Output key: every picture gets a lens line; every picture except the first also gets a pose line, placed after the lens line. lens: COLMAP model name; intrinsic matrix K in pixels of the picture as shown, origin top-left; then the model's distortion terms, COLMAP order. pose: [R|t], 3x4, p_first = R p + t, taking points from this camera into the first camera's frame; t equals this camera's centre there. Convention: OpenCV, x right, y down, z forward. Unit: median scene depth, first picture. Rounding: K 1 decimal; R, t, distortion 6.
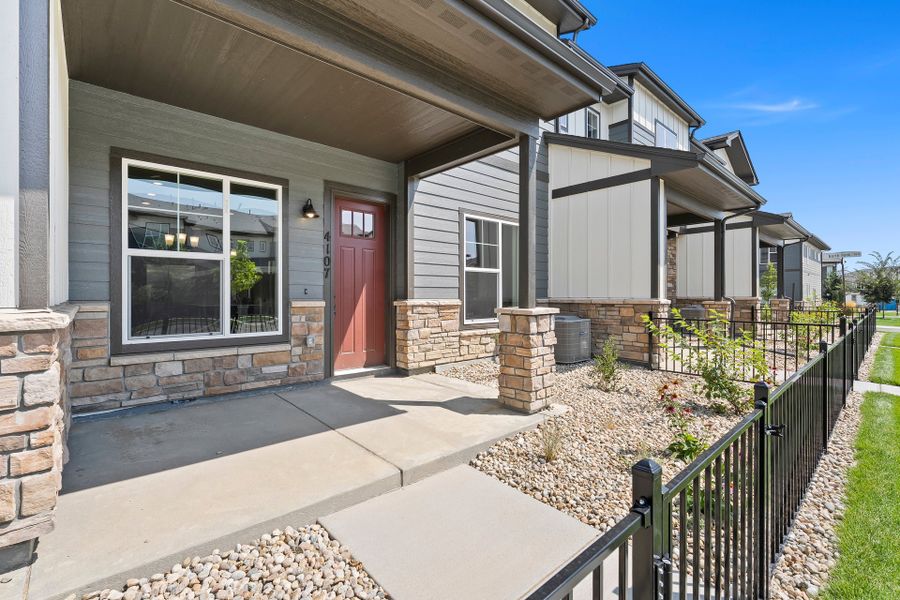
lens RADIAL K [[391.2, 0, 450.2], [0, 391.2, 292.5], [0, 0, 1]] dist [-0.000599, -0.000053]
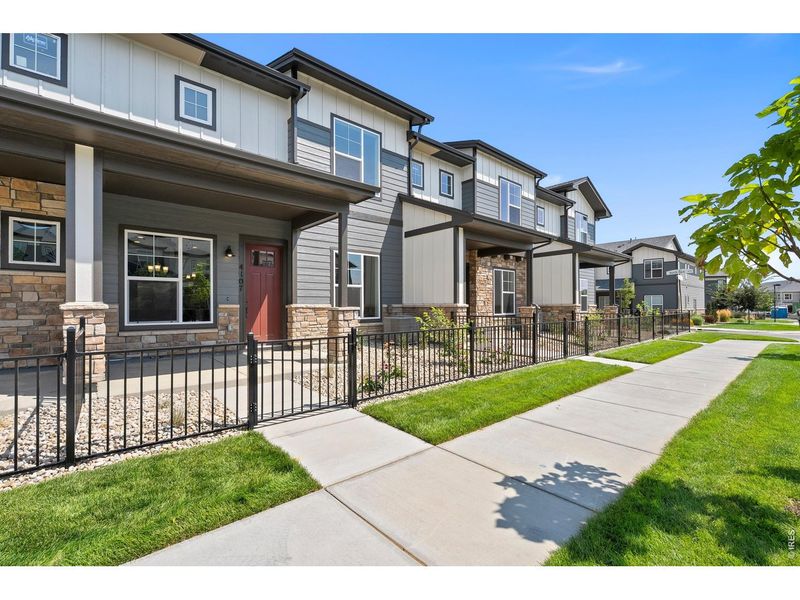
lens RADIAL K [[346.0, 0, 395.8], [0, 346.0, 302.6], [0, 0, 1]] dist [-0.000657, 0.000386]
pose [[0.999806, -0.003179, -0.019424, 0.355987], [0.003087, 0.999984, -0.004776, 0.020247], [0.019439, 0.004715, 0.999800, -0.455245]]
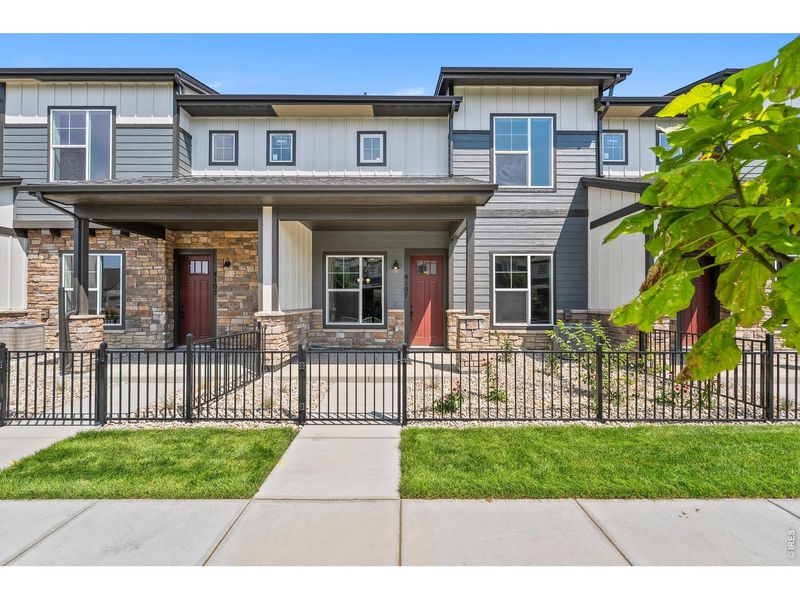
lens RADIAL K [[327.1, 0, 414.2], [0, 327.1, 299.0], [0, 0, 1]] dist [0.000816, 0.000313]
pose [[0.758944, -0.005019, -0.651137, 0.723353], [0.001499, 0.999981, -0.005961, -0.019176], [0.651155, 0.003548, 0.758937, -0.210514]]
